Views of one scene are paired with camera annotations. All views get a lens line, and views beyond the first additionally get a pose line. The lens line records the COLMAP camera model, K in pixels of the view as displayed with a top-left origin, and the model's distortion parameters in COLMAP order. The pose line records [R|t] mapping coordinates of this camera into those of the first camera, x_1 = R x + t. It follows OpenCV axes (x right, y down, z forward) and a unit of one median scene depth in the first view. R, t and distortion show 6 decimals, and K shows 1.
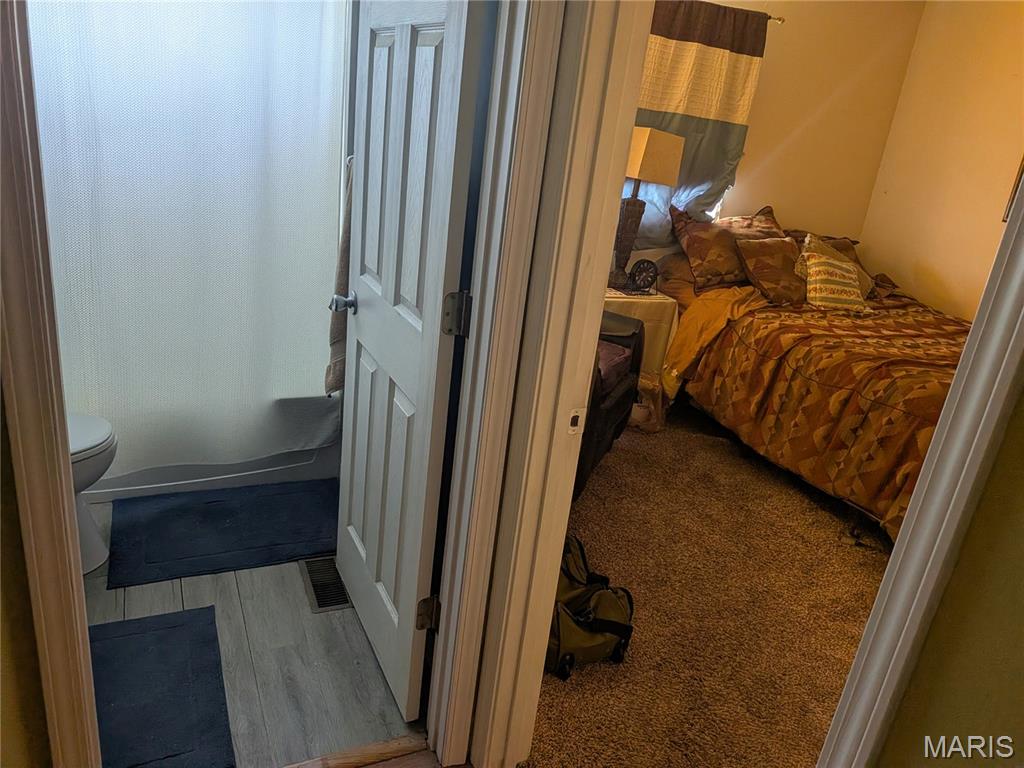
lens RADIAL K [[736.8, 0, 518.8], [0, 736.8, 384.7], [0, 0, 1]] dist [0.042844, -0.060109]
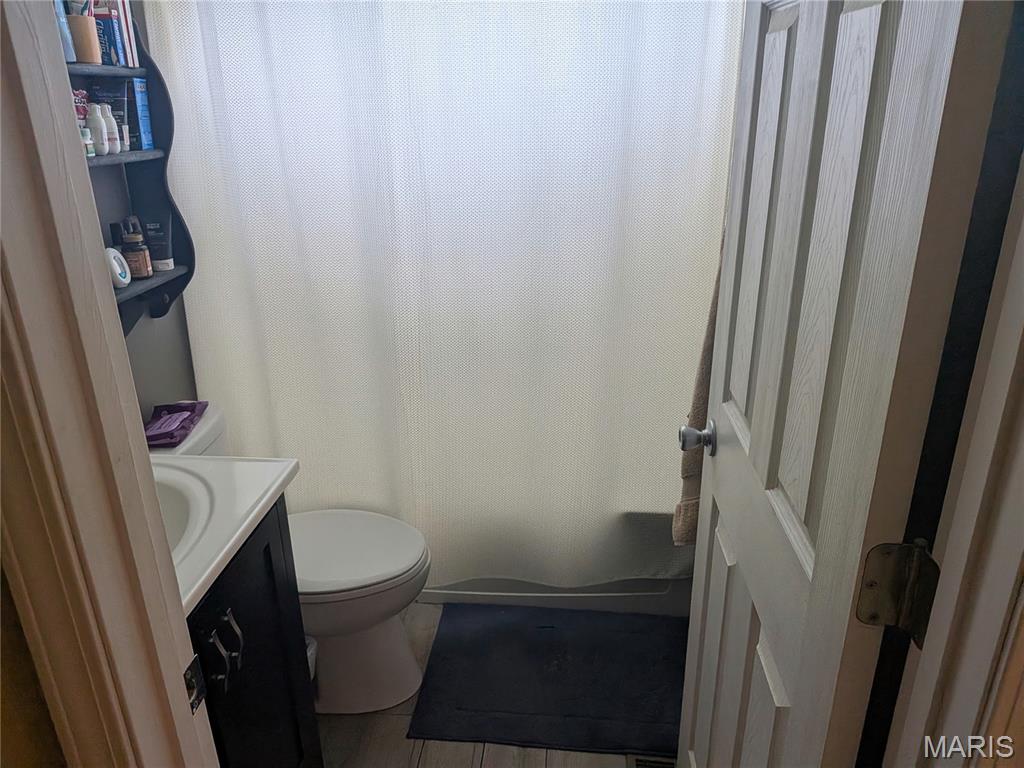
lens RADIAL K [[736.8, 0, 518.8], [0, 736.8, 384.7], [0, 0, 1]] dist [0.042844, -0.060109]
pose [[0.856868, 0.058701, -0.512182, -0.040389], [-0.067832, 0.997696, 0.000865, -0.146732], [0.511053, 0.034001, 0.858876, 0.358977]]
